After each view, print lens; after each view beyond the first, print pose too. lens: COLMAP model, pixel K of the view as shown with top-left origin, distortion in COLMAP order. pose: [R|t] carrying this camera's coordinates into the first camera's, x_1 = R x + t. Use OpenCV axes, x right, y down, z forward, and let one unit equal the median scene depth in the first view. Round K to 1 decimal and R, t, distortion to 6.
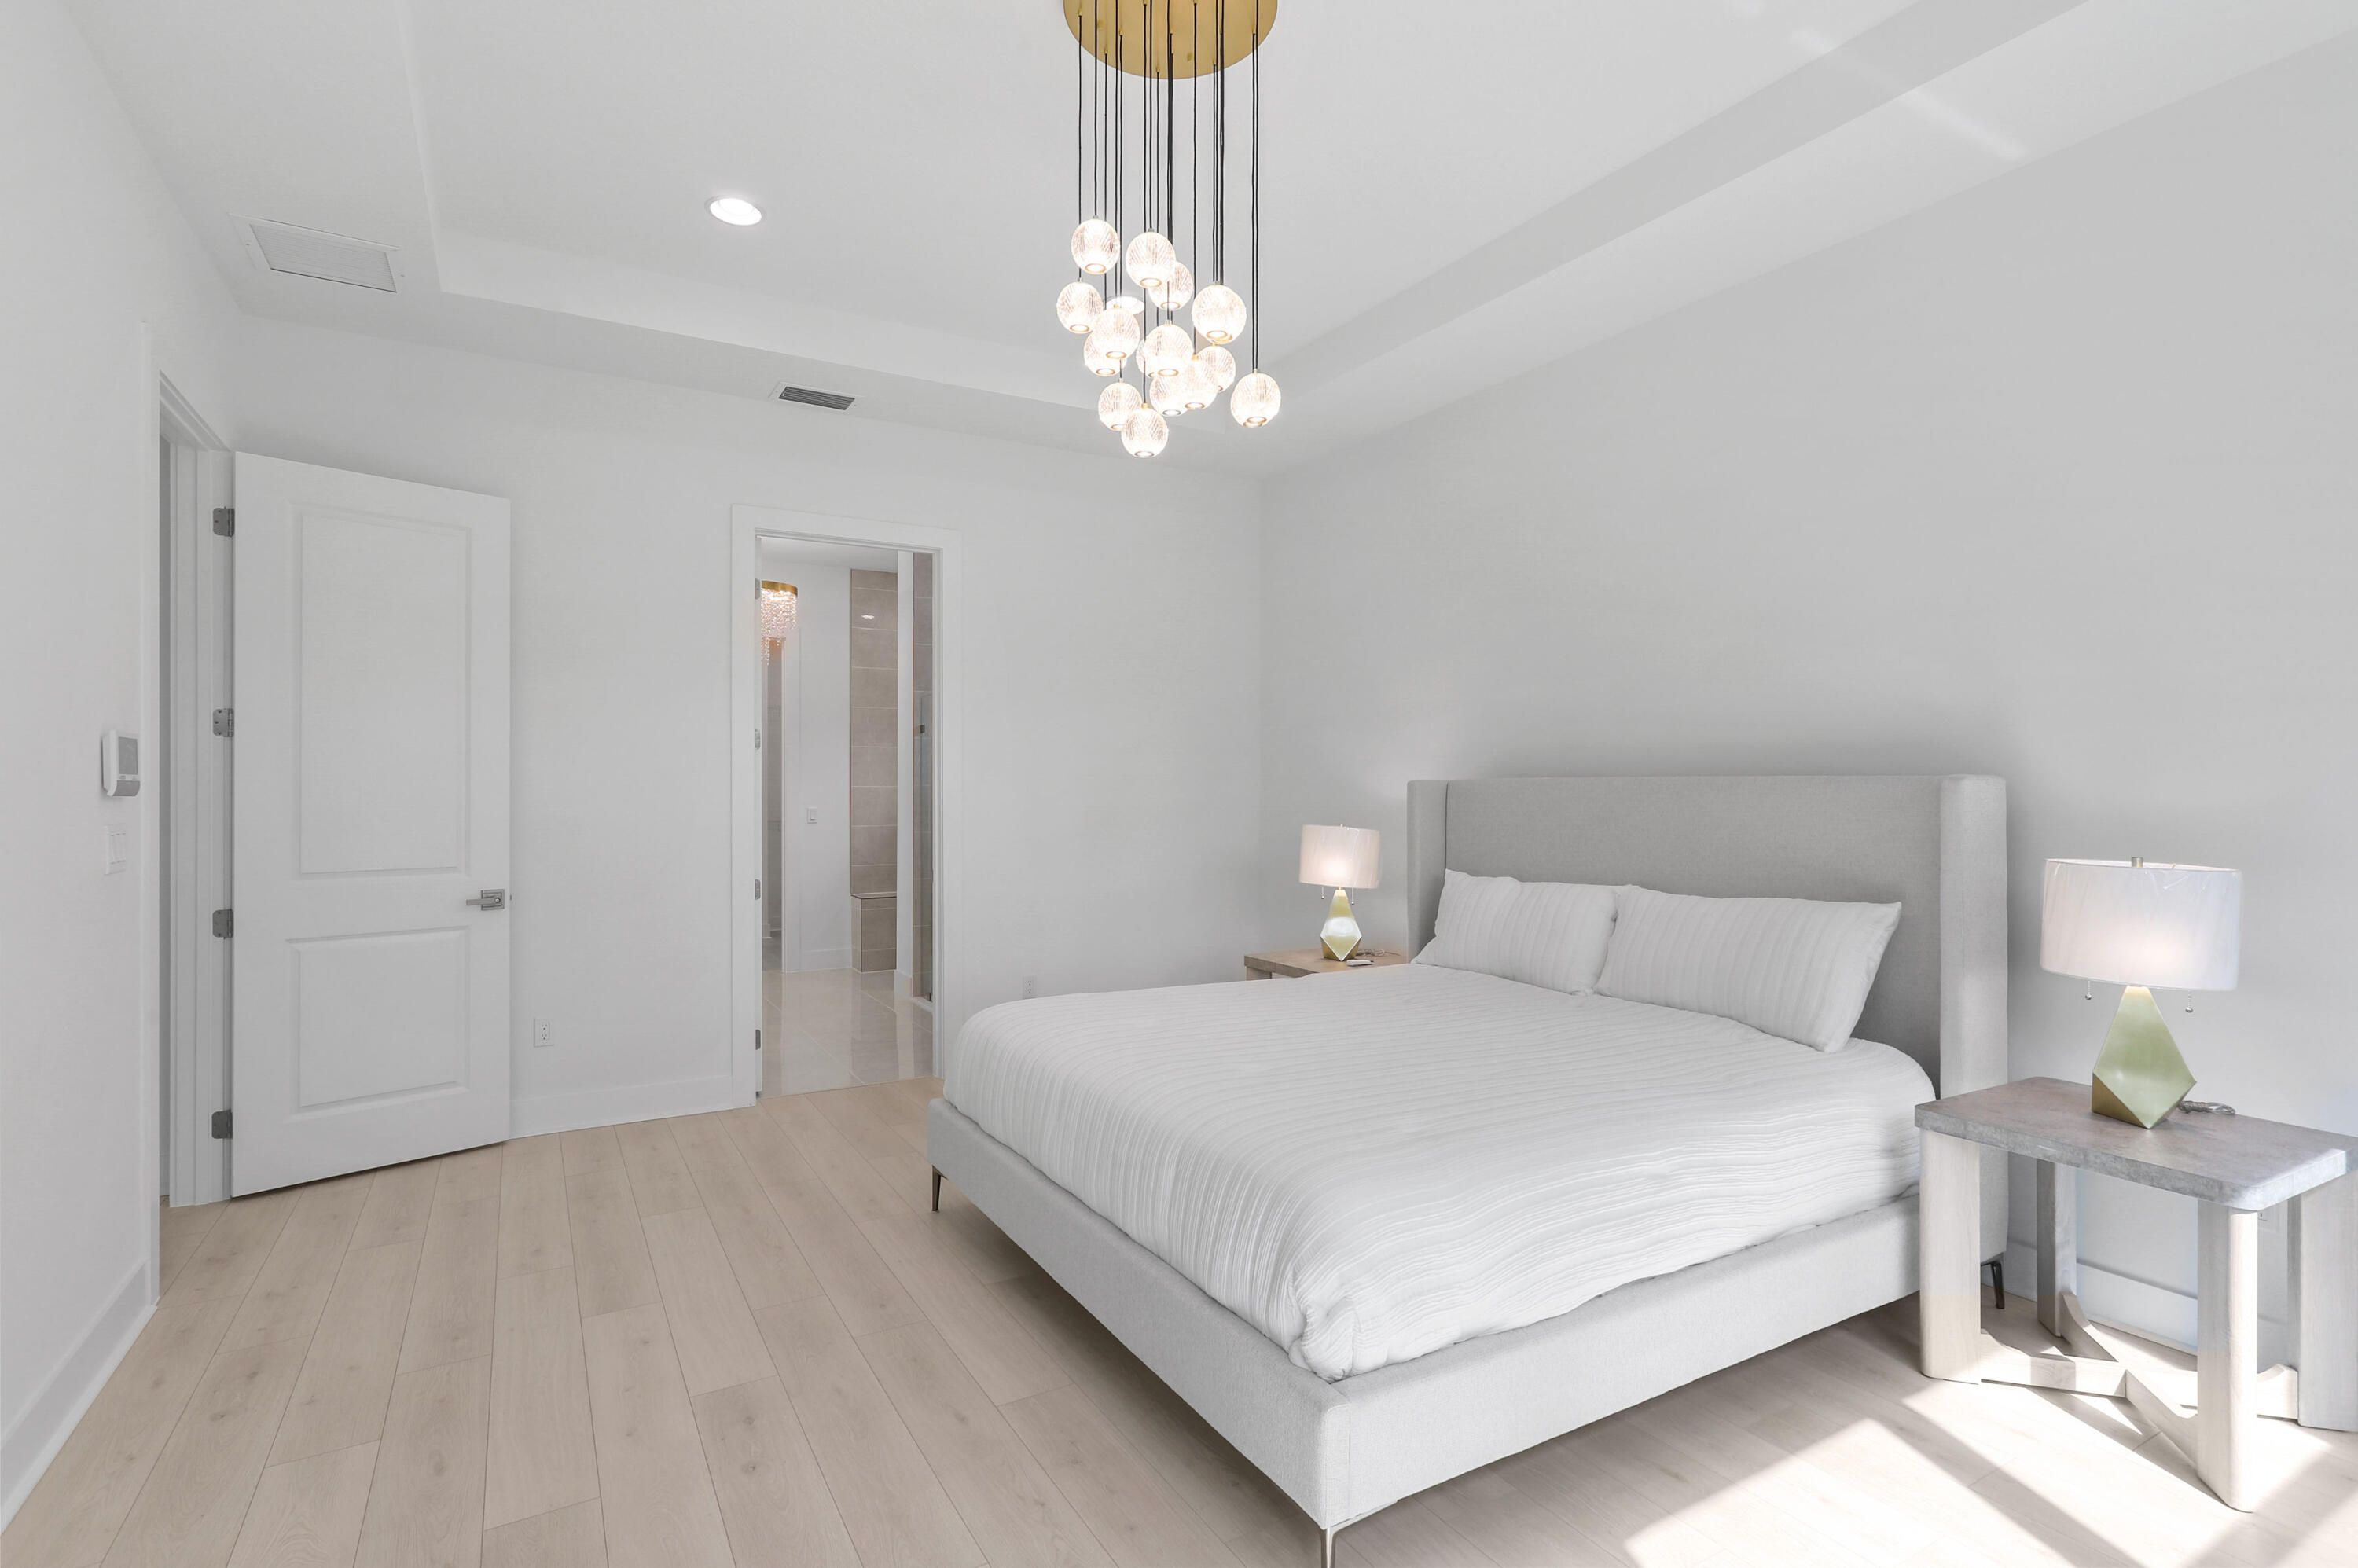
lens RADIAL K [[1141.4, 0, 1179.0], [0, 1141.4, 784.0], [0, 0, 1]] dist [0.003538, 0.000394]
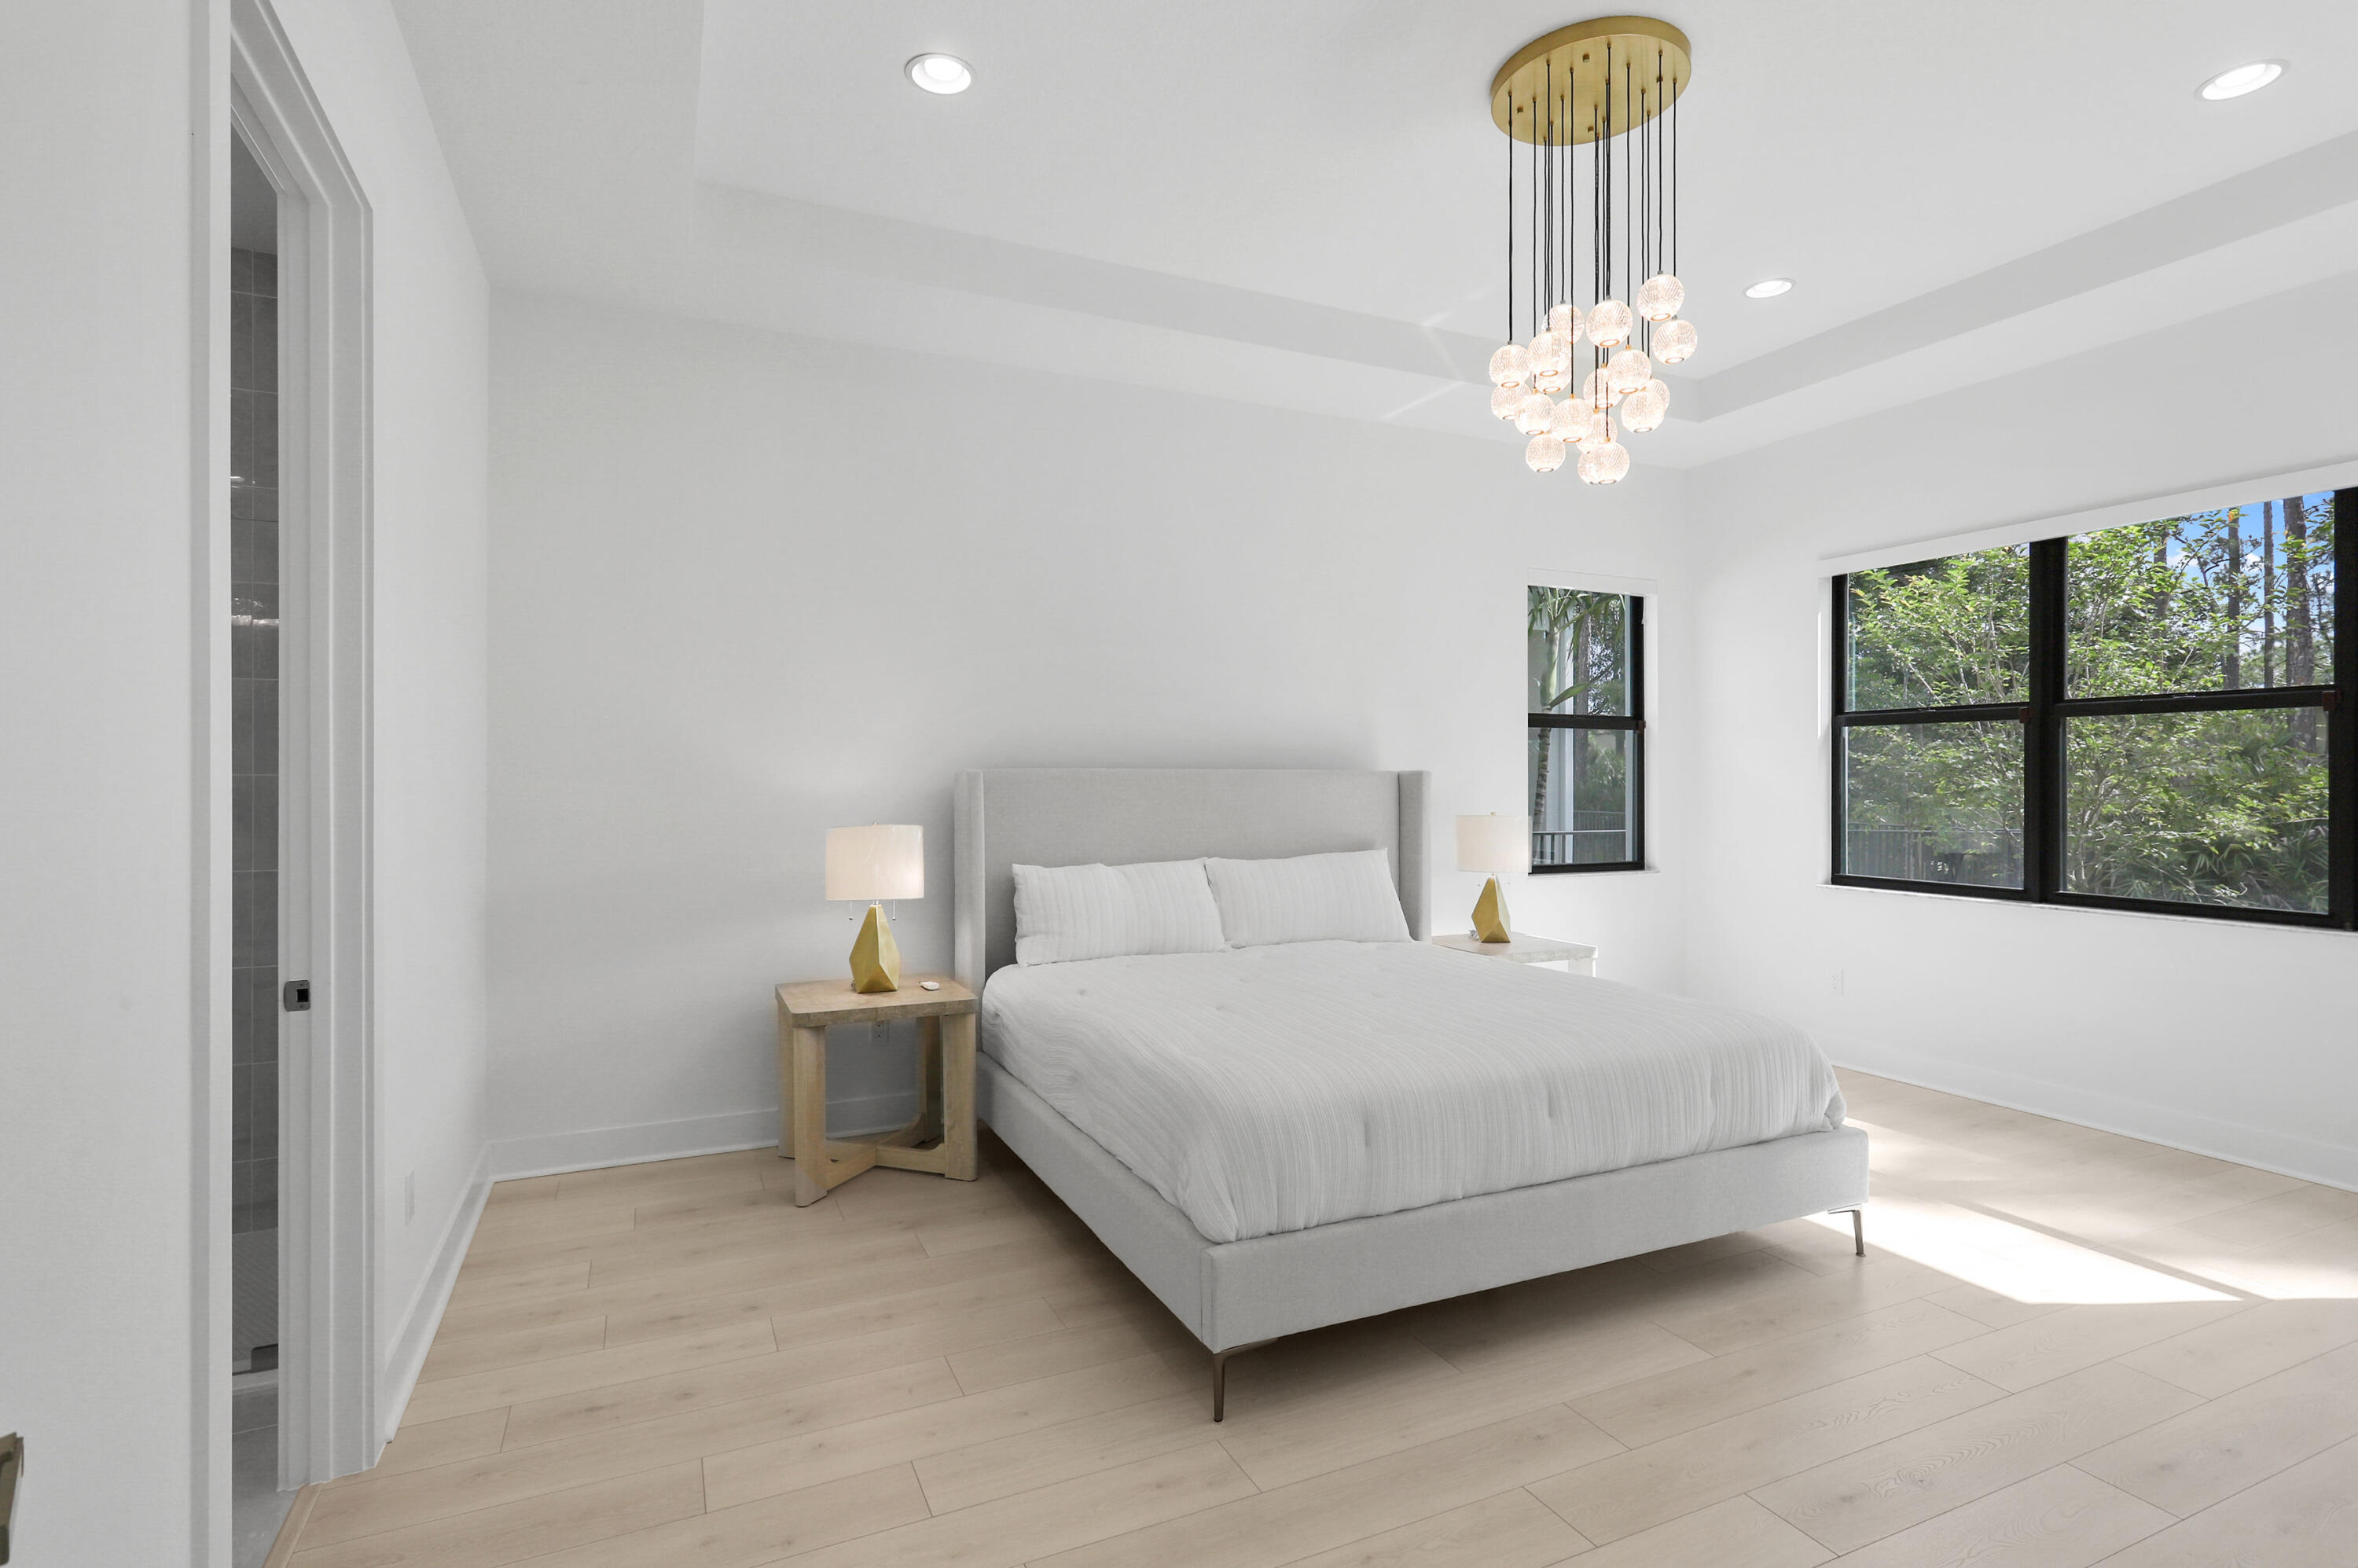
lens RADIAL K [[1141.4, 0, 1179.0], [0, 1141.4, 784.0], [0, 0, 1]] dist [0.003538, 0.000394]
pose [[0.089623, -0.003670, 0.995969, -1.060432], [-0.001545, 0.999991, 0.003824, 0.006840], [-0.995975, -0.001882, 0.089617, 1.177624]]
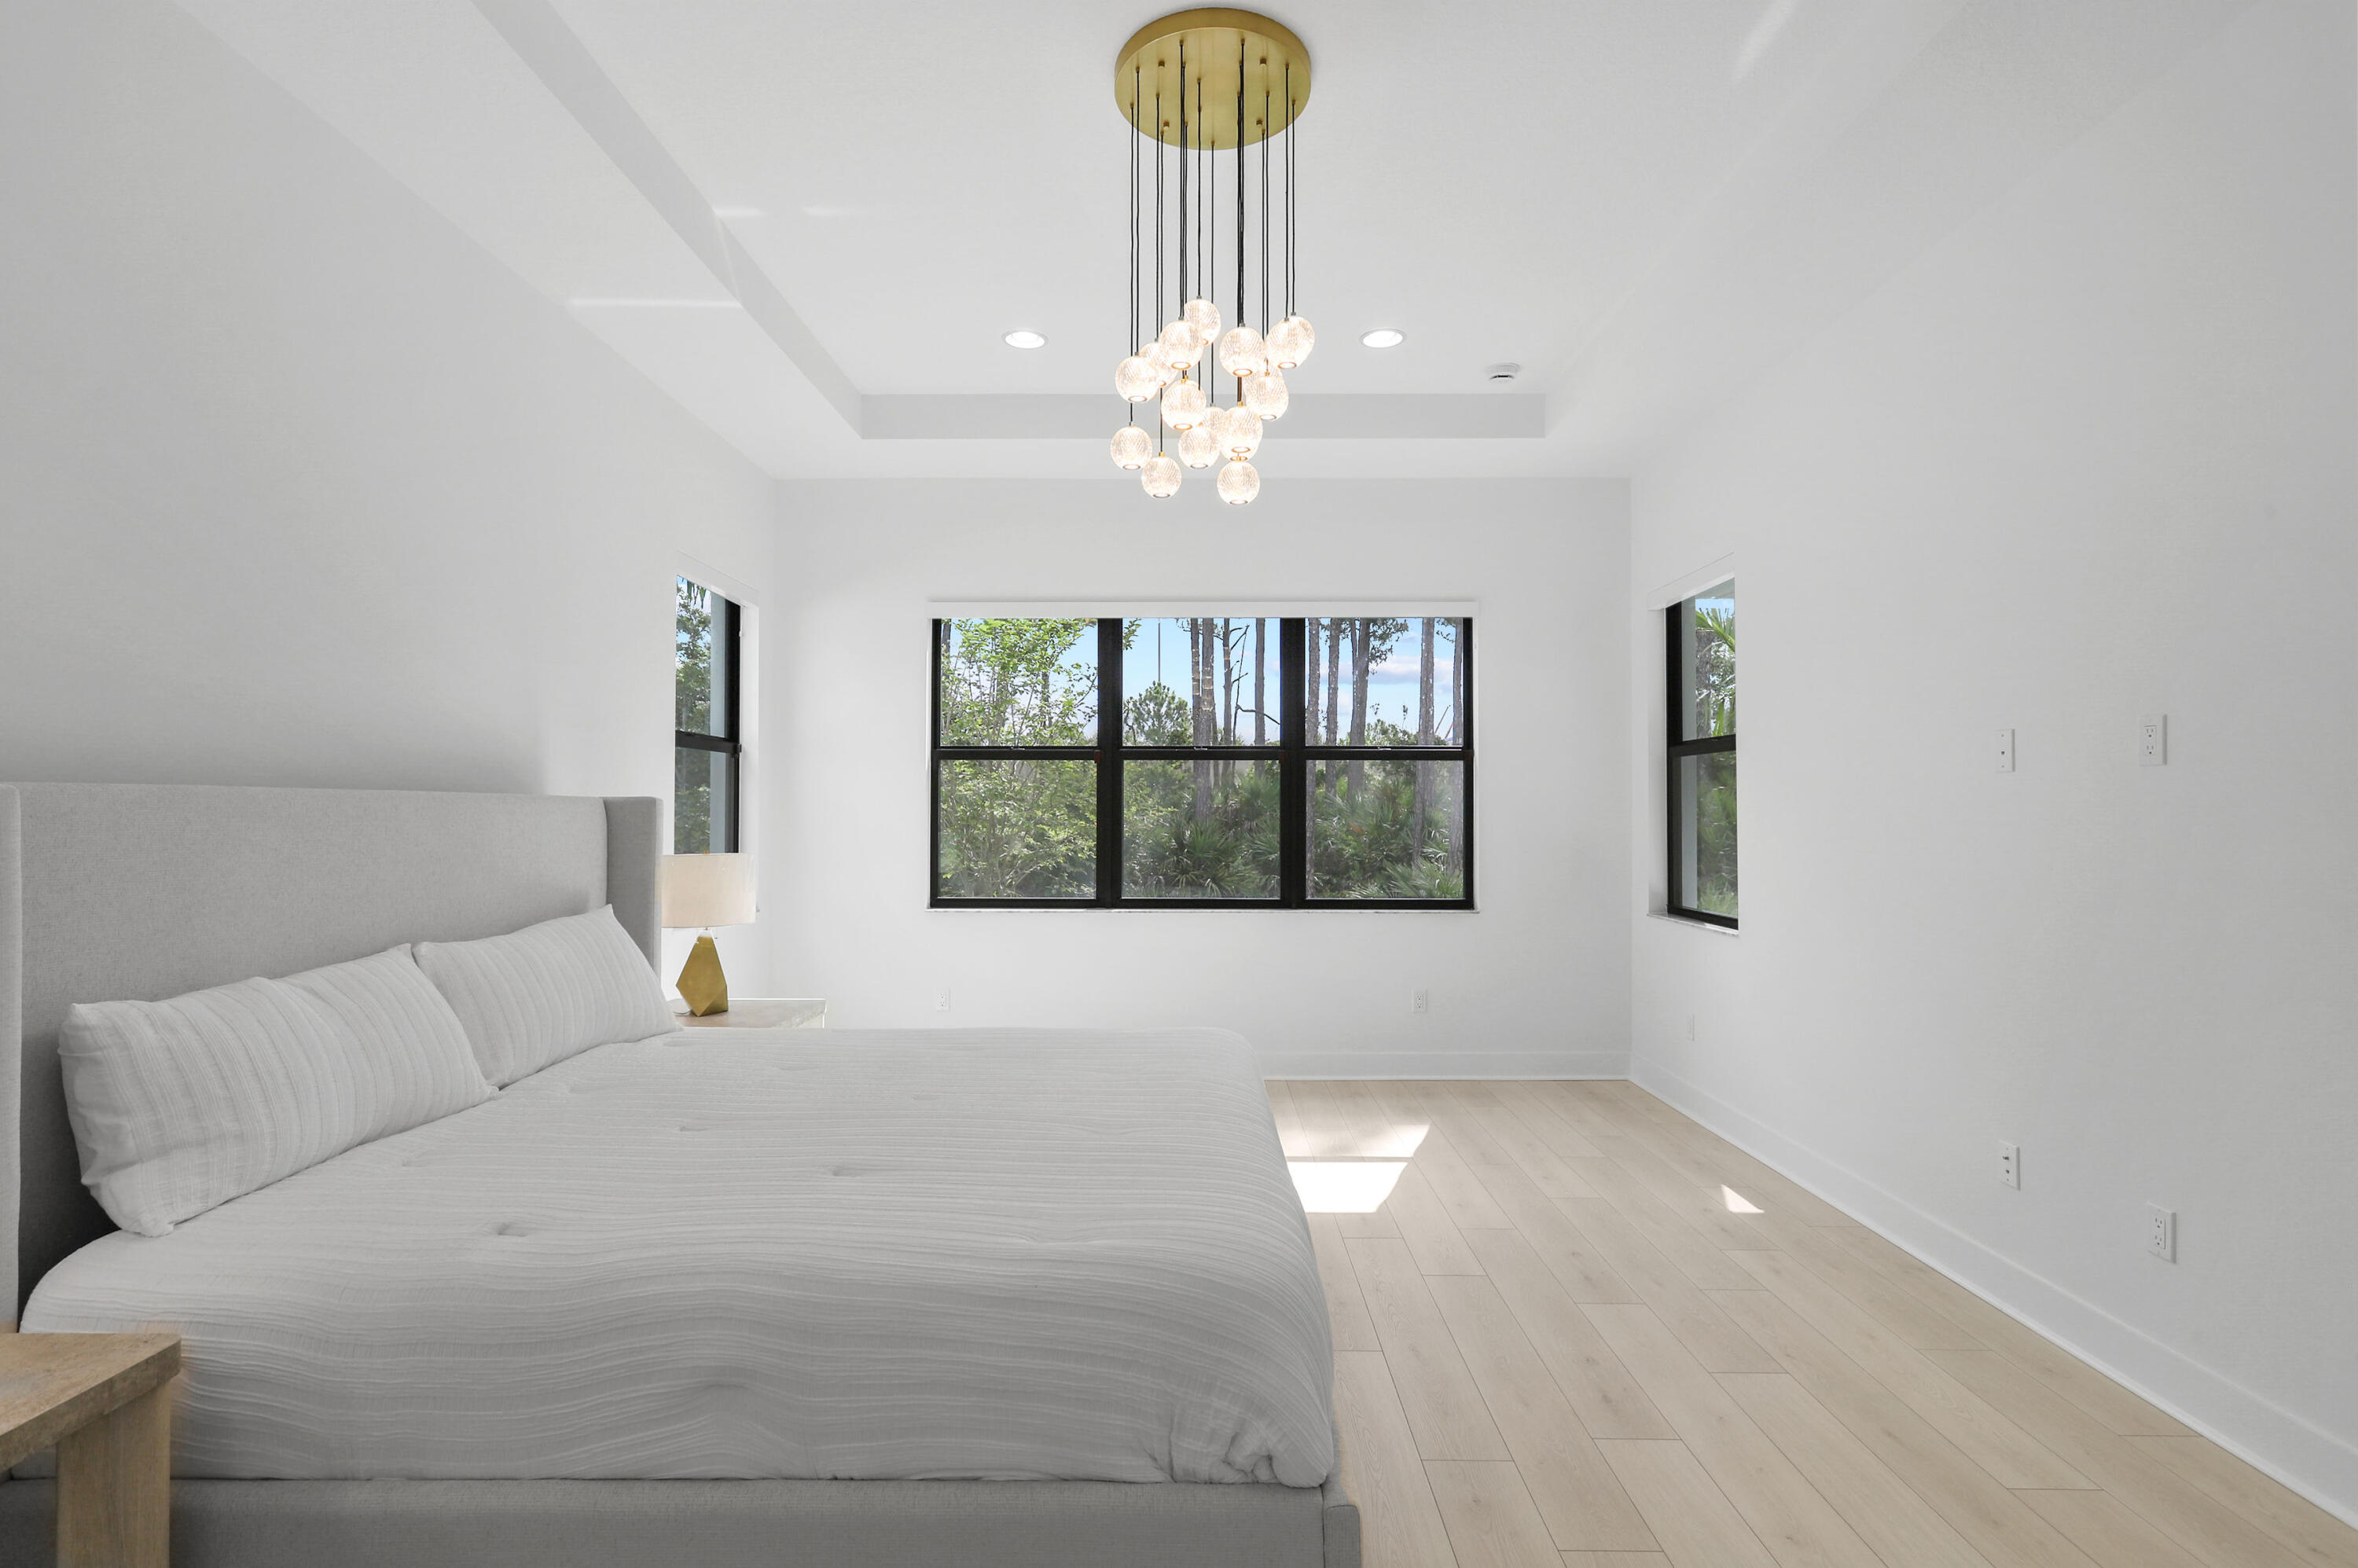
lens RADIAL K [[1120.4, 0, 1179.0], [0, 1120.4, 784.0], [0, 0, 1]] dist [-0.006601, -0.000237]
pose [[-0.861329, 0.012305, 0.507899, -0.467657], [-0.000440, 0.999688, -0.024966, 0.009858], [-0.508048, -0.021728, -0.861055, 1.735050]]
